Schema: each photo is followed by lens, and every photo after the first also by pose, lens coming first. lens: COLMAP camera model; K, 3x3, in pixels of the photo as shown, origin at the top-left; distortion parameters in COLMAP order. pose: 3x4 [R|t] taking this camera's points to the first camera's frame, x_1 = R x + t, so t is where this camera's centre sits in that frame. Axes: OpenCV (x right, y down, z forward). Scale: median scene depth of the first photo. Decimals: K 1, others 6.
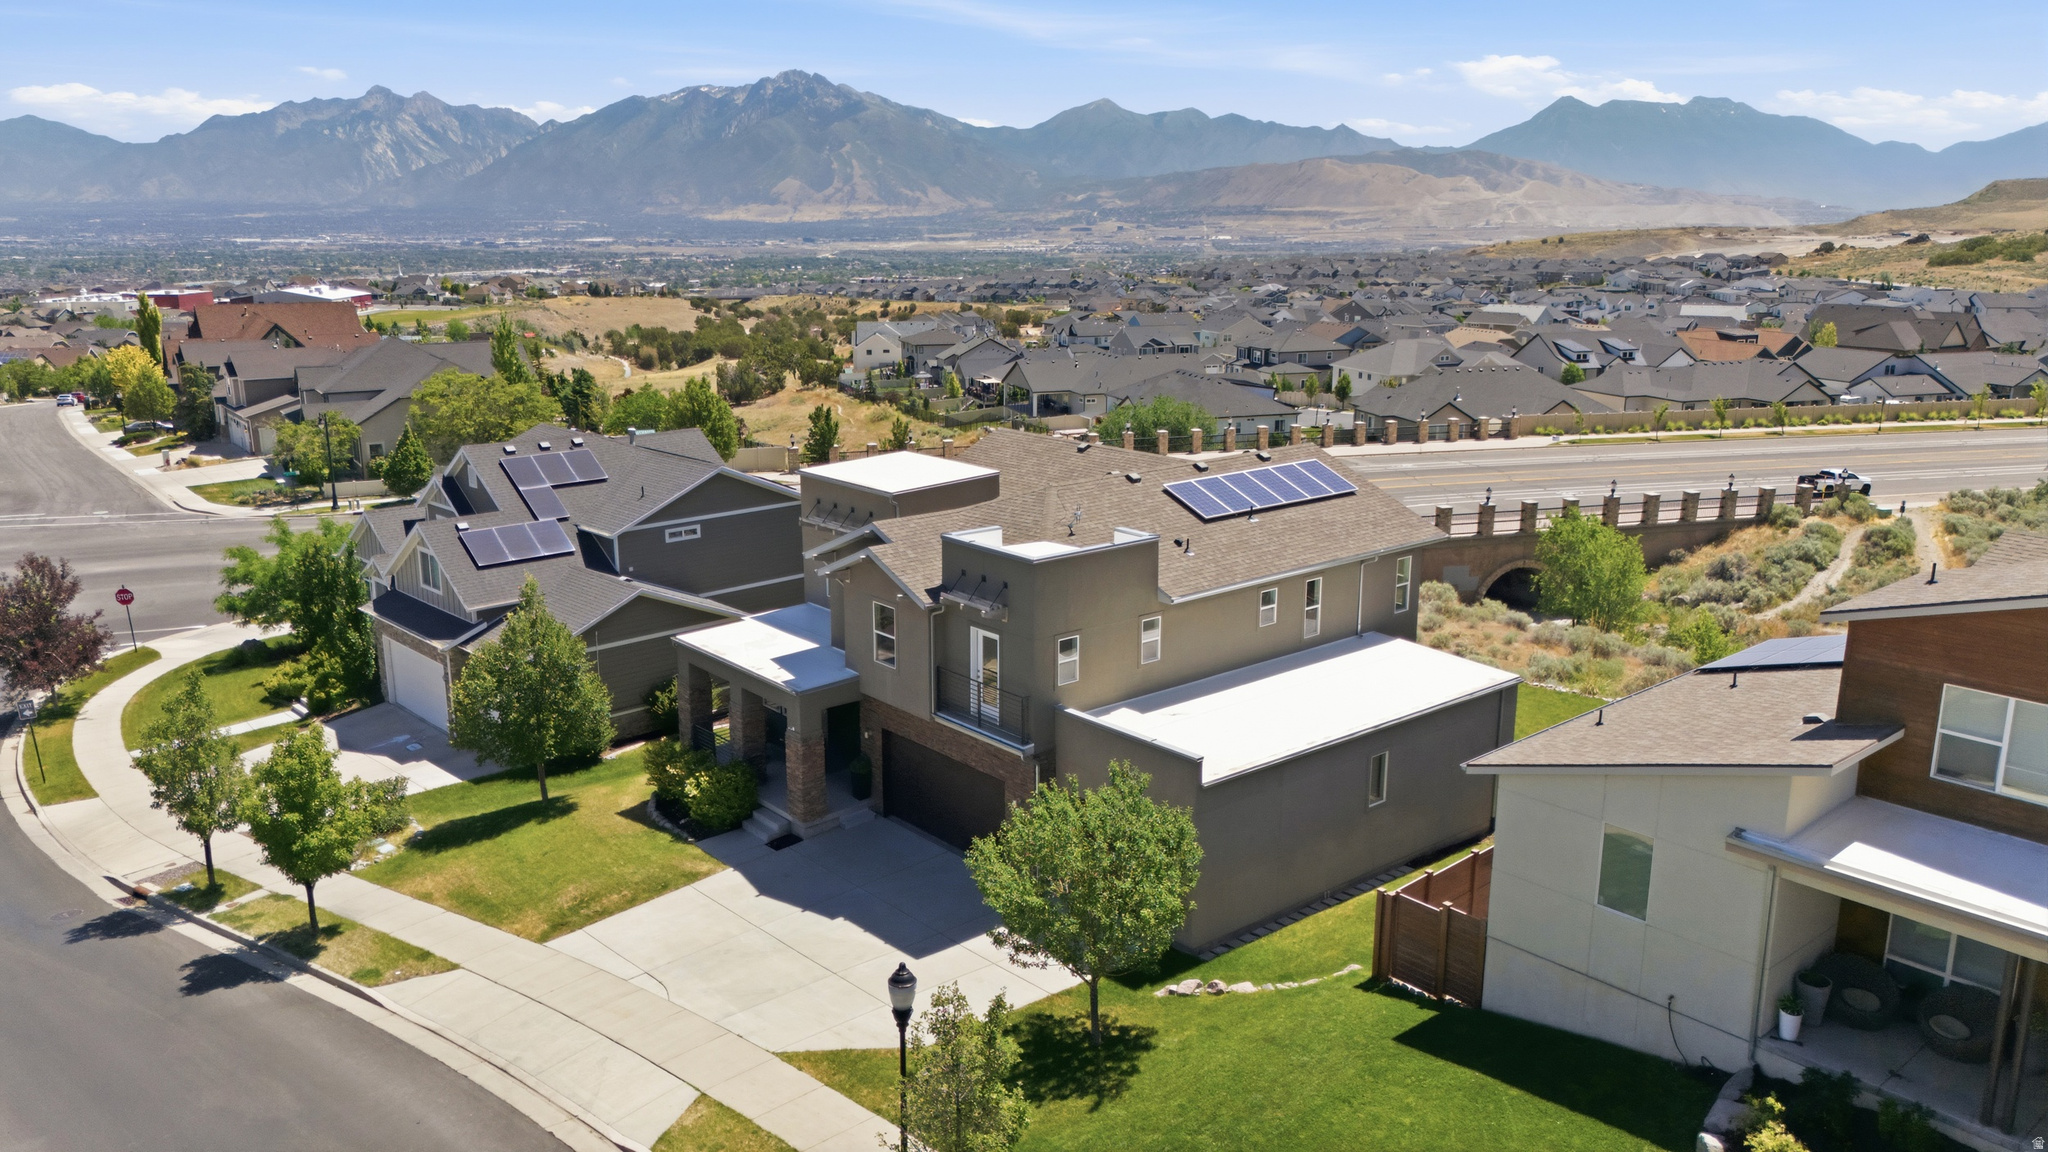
lens RADIAL K [[1505.9, 0, 1022.3], [0, 1505.9, 570.0], [0, 0, 1]] dist [0.062198, -0.056973]
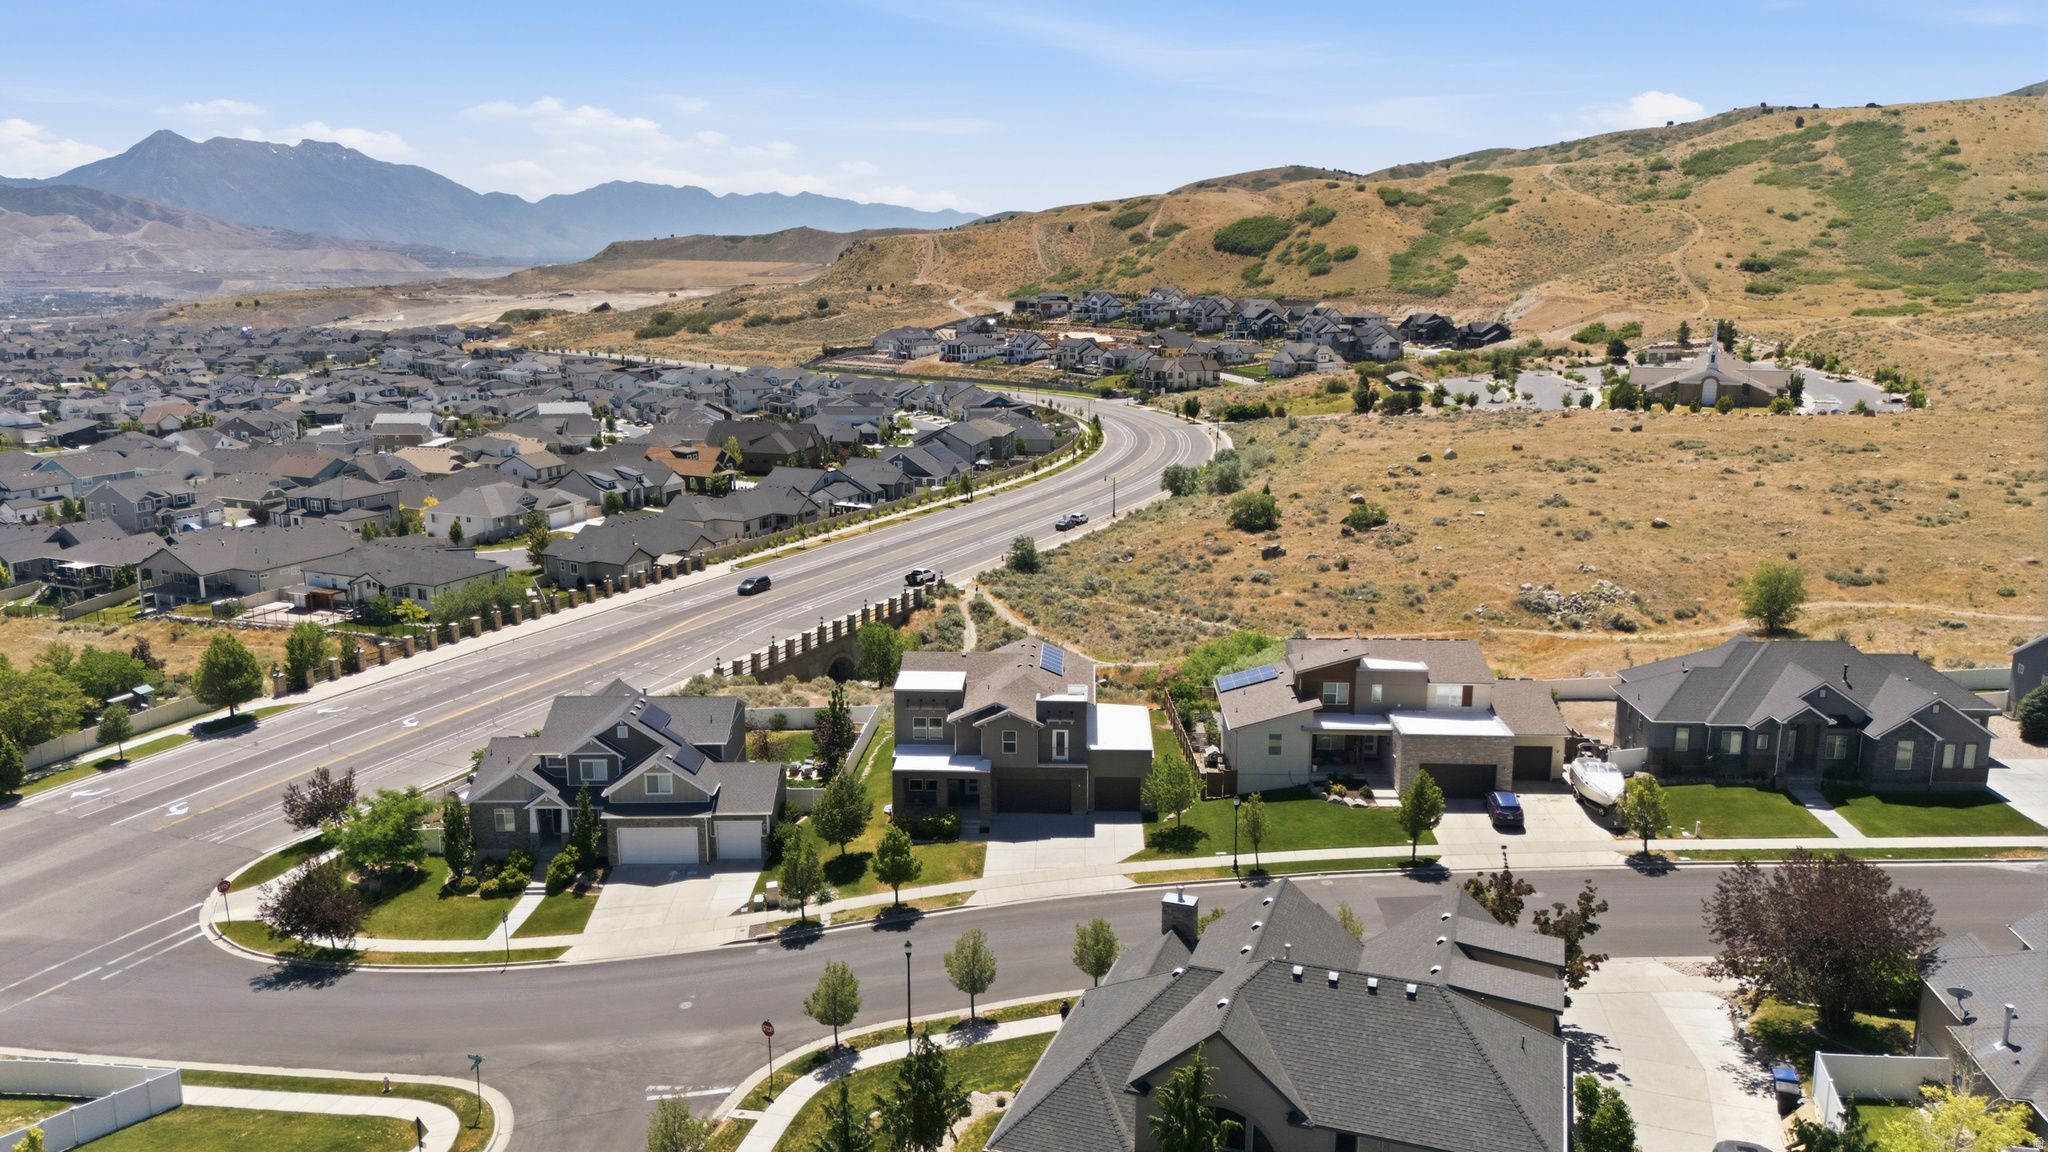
lens RADIAL K [[1505.9, 0, 1026.0], [0, 1505.9, 565.7], [0, 0, 1]] dist [0.062198, -0.056973]
pose [[0.676026, -0.148907, 0.721676, -0.679243], [0.169842, 0.984487, 0.044035, -0.131597], [-0.717037, 0.092802, 0.690829, -0.314236]]
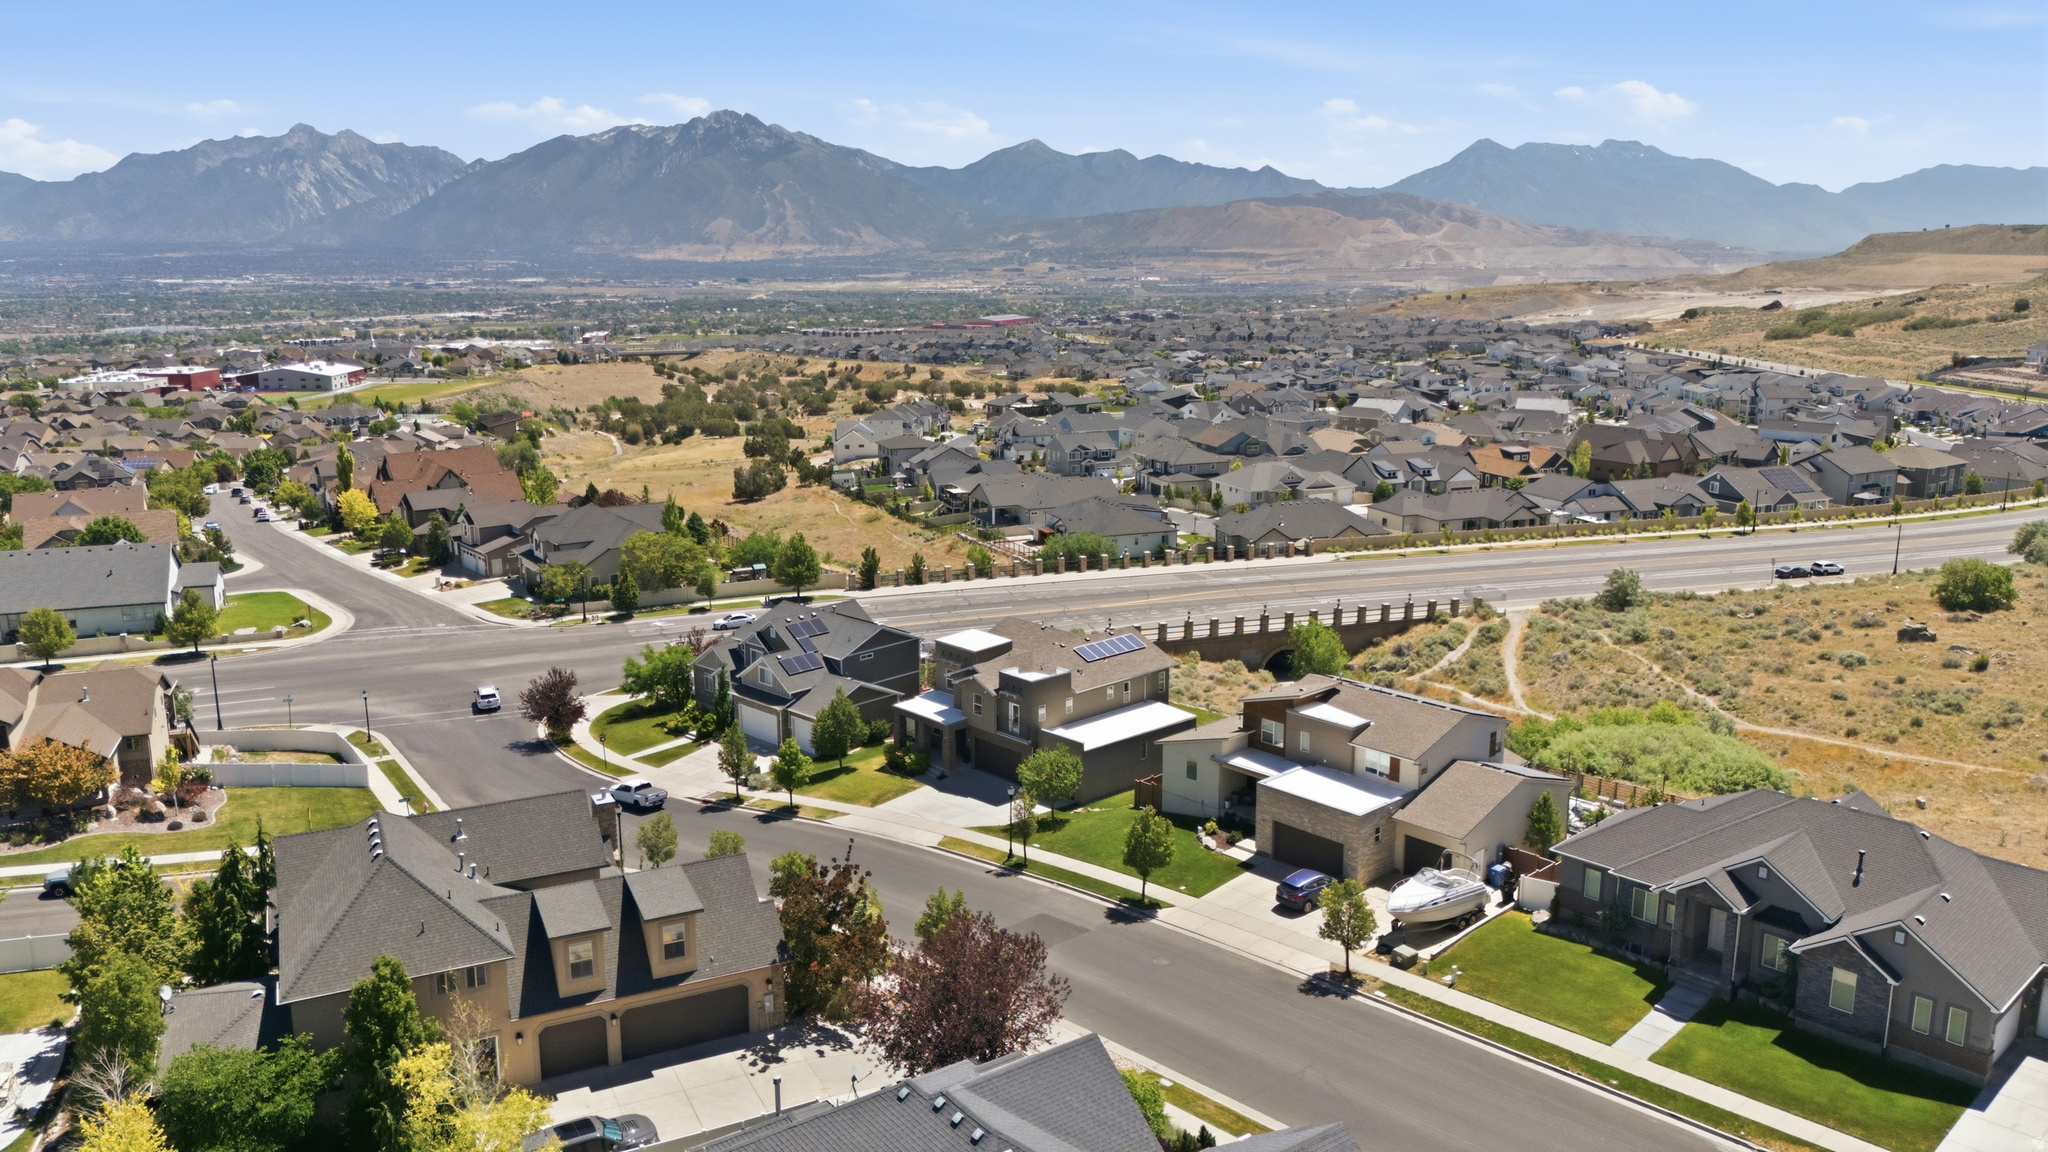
lens RADIAL K [[1505.9, 0, 1018.6], [0, 1505.9, 555.6], [0, 0, 1]] dist [0.062198, -0.056973]
pose [[0.999129, -0.009071, 0.040722, -0.044344], [0.010419, 0.999401, -0.032994, -0.050989], [-0.040399, 0.033389, 0.998626, -0.660803]]
